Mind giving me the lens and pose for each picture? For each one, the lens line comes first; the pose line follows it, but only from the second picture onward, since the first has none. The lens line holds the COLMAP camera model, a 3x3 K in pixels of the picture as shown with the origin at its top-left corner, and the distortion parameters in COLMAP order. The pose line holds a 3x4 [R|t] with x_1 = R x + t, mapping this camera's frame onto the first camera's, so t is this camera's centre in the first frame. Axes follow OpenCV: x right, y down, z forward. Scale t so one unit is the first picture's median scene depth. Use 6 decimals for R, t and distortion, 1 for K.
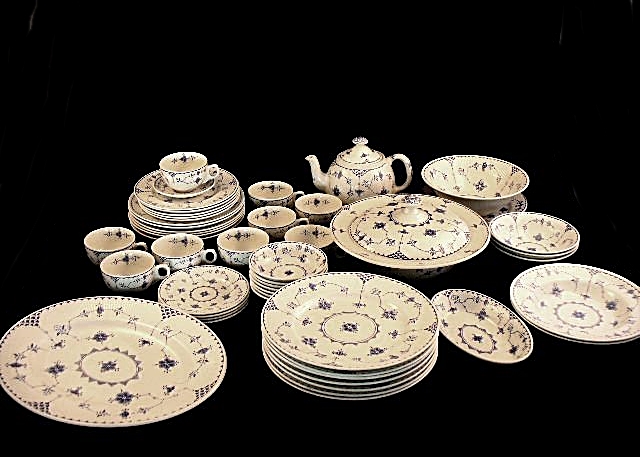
lens RADIAL K [[731.4, 0, 320.0], [0, 731.4, 228.5], [0, 0, 1]] dist [-0.263810, 0.346539]
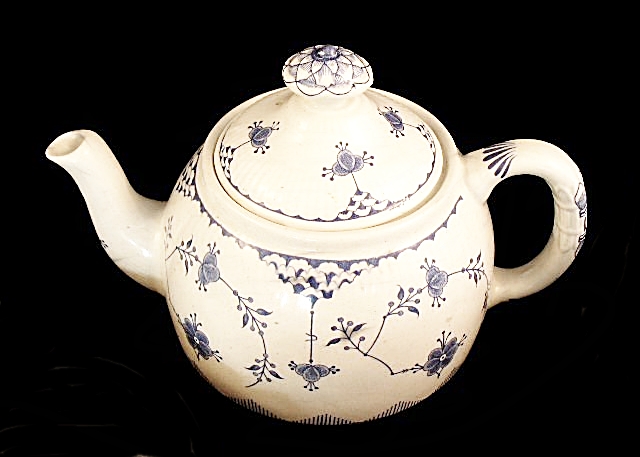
lens RADIAL K [[731.4, 0, 320.0], [0, 731.4, 228.5], [0, 0, 1]] dist [-0.263810, 0.346539]
pose [[0.999776, 0.016484, 0.013252, 0.057017], [-0.019657, 0.955458, 0.294472, -0.149004], [-0.007808, -0.294667, 0.955568, 0.908916]]
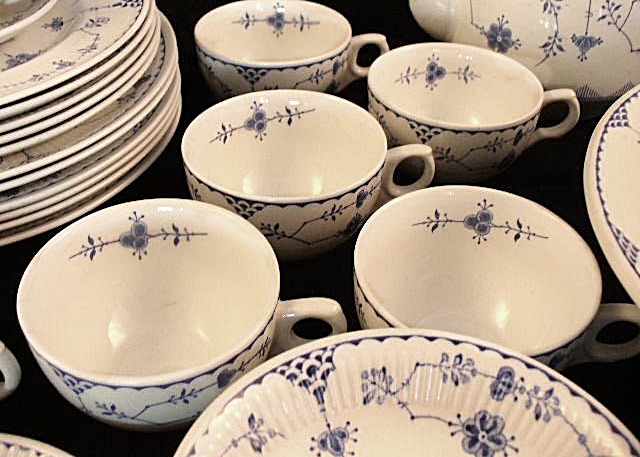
lens RADIAL K [[731.4, 0, 320.0], [0, 731.4, 228.5], [0, 0, 1]] dist [-0.263810, 0.346539]
pose [[0.999782, 0.003155, 0.020617, -0.060437], [-0.007498, 0.976779, 0.214118, -0.040158], [-0.019463, -0.214226, 0.976590, 0.779436]]
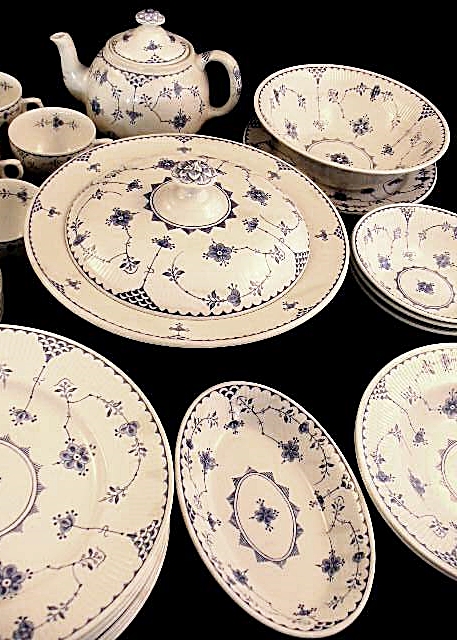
lens RADIAL K [[731.4, 0, 228.5], [0, 731.4, 320.0], [0, 0, 1]] dist [-0.263810, 0.346539]
pose [[0.990364, 0.128498, 0.051648, 0.125527], [-0.138354, 0.934503, 0.327967, -0.099256], [-0.006122, -0.331952, 0.943276, 0.485666]]
